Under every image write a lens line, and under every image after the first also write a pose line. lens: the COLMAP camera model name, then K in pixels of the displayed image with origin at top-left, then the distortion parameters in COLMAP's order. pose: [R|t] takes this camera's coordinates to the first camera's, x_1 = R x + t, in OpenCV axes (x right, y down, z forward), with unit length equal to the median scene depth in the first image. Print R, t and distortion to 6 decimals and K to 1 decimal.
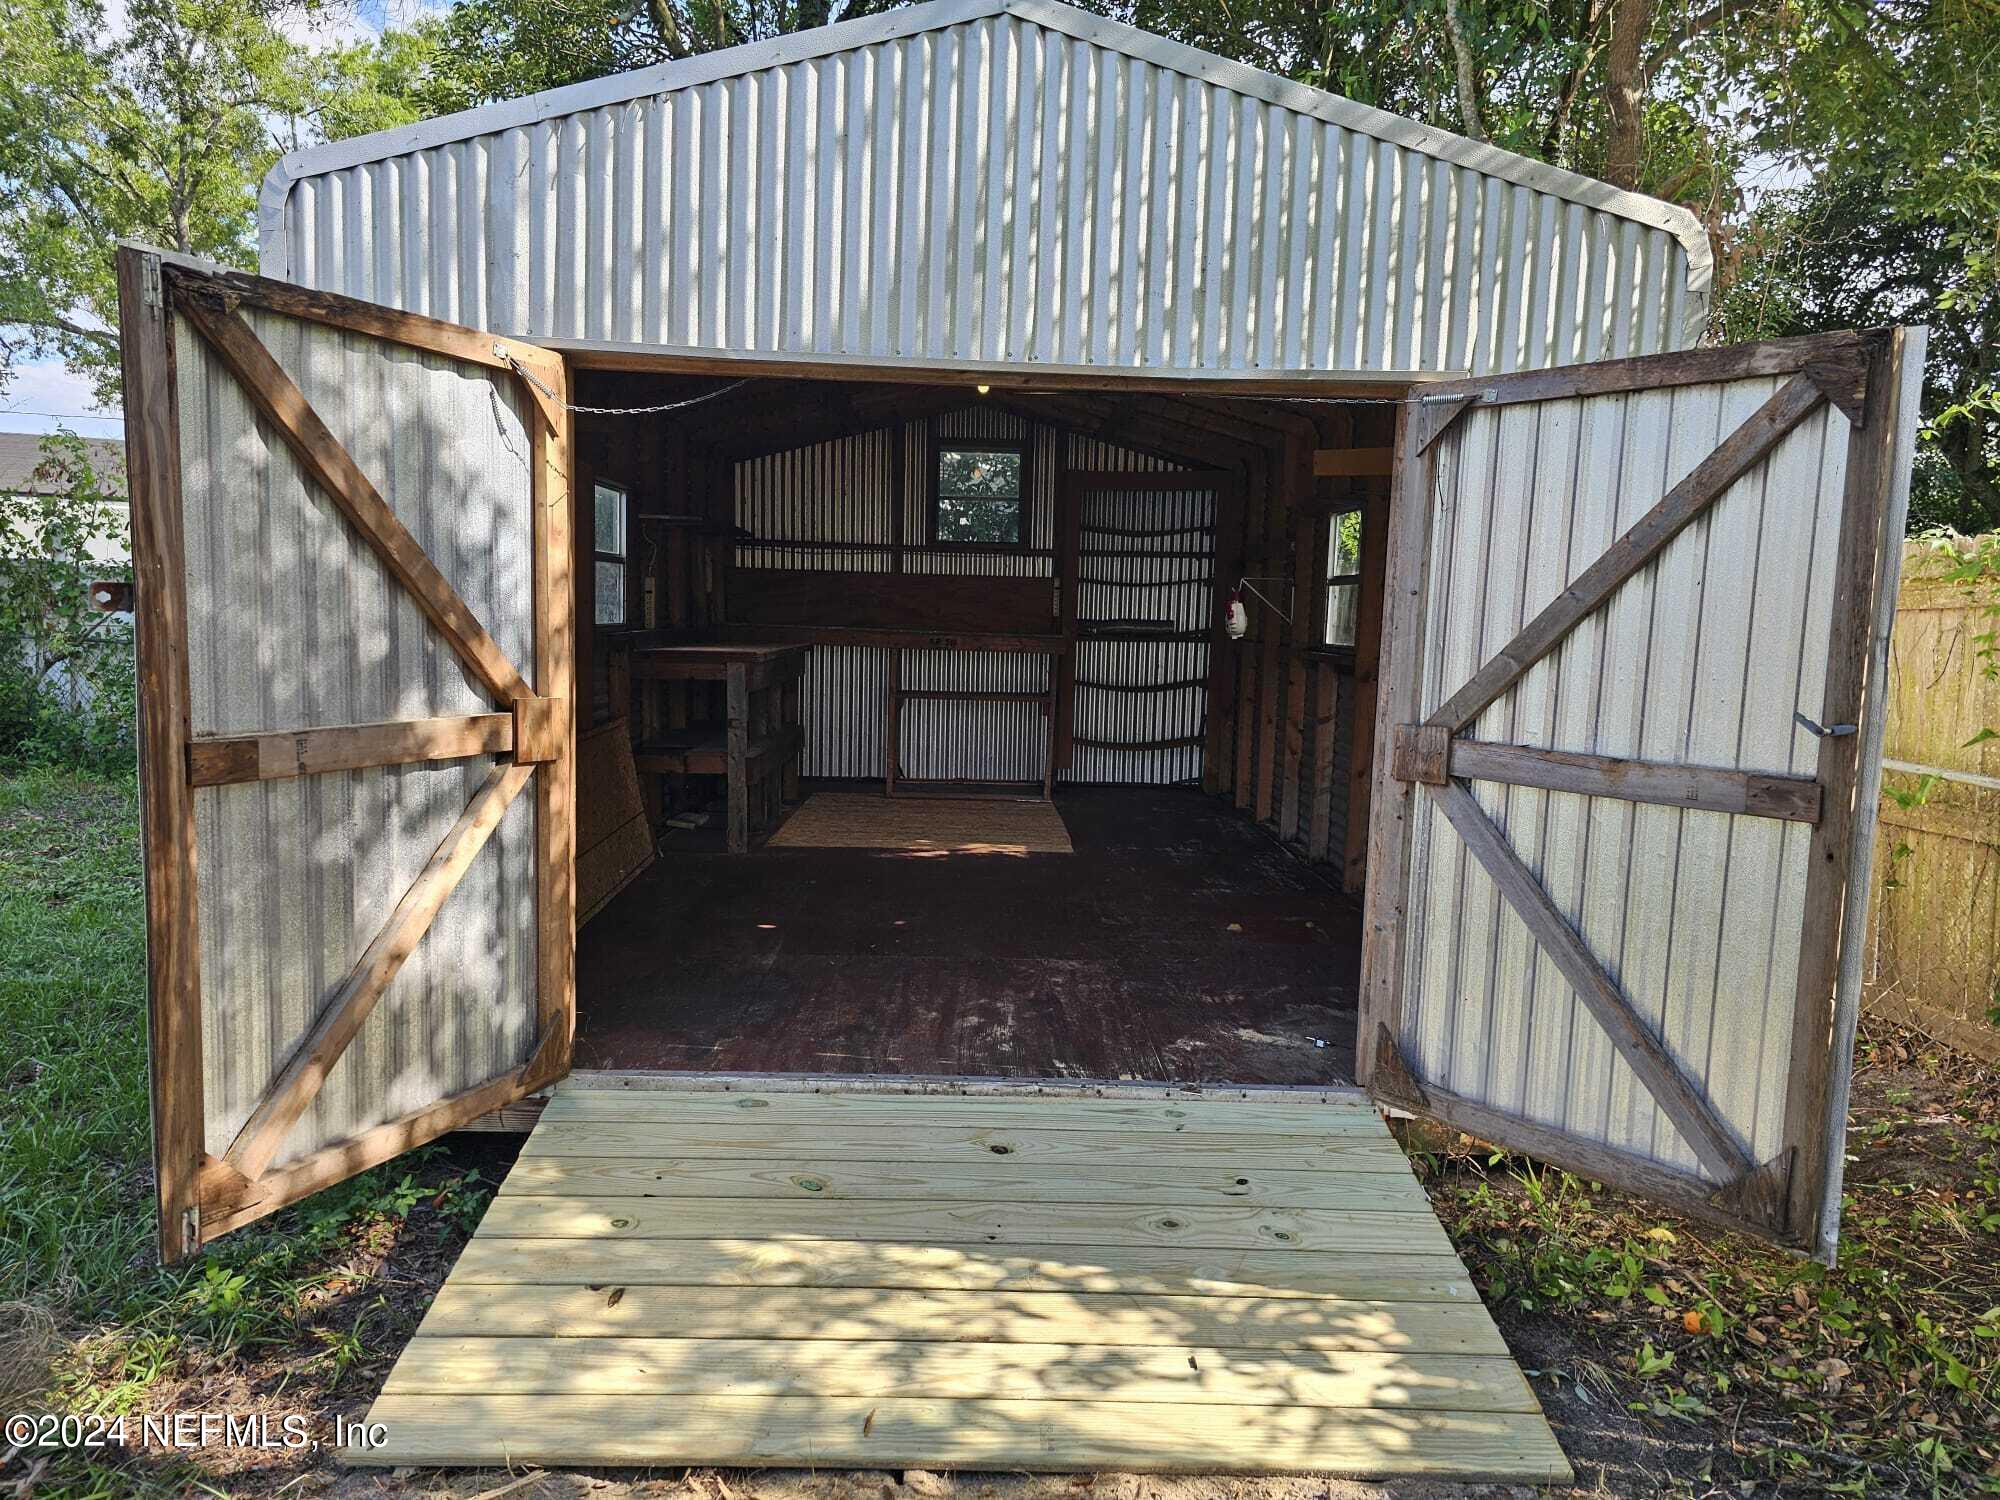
lens RADIAL K [[1359.4, 0, 960.6], [0, 1359.4, 759.5], [0, 0, 1]] dist [0.031126, -0.000774]
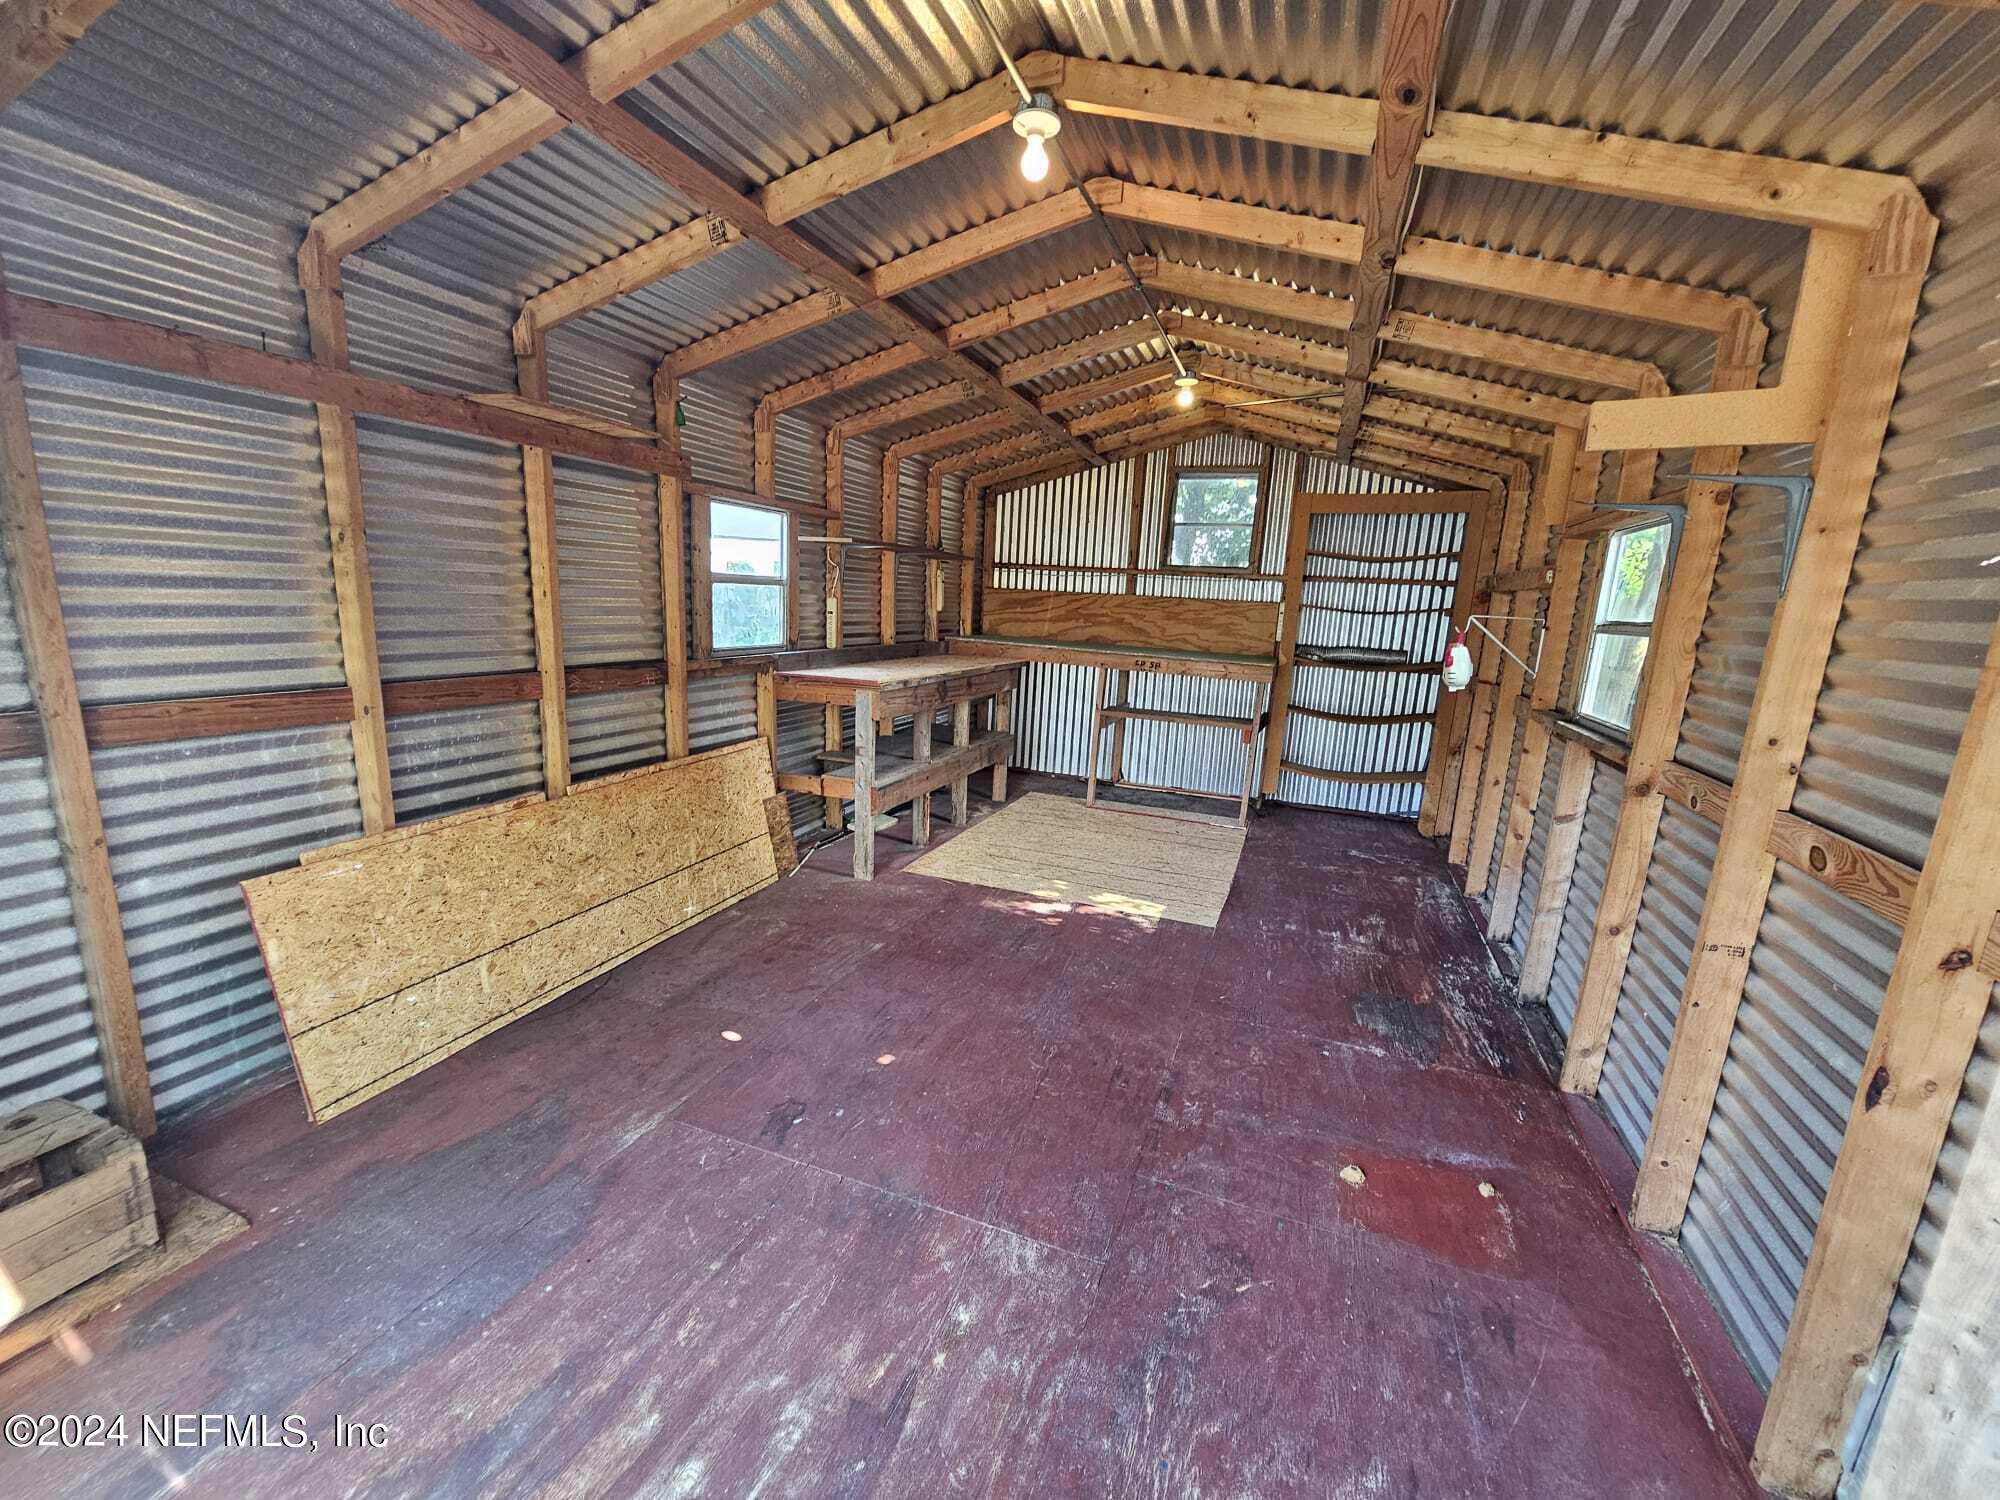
lens RADIAL K [[819.7, 0, 1001.7], [0, 819.7, 762.9], [0, 0, 1]] dist [-0.001766, 0.000783]
pose [[0.934733, 0.094224, -0.342631, 0.094699], [-0.066925, 0.993630, 0.090671, -0.056549], [0.348992, -0.061823, 0.935084, 0.348053]]
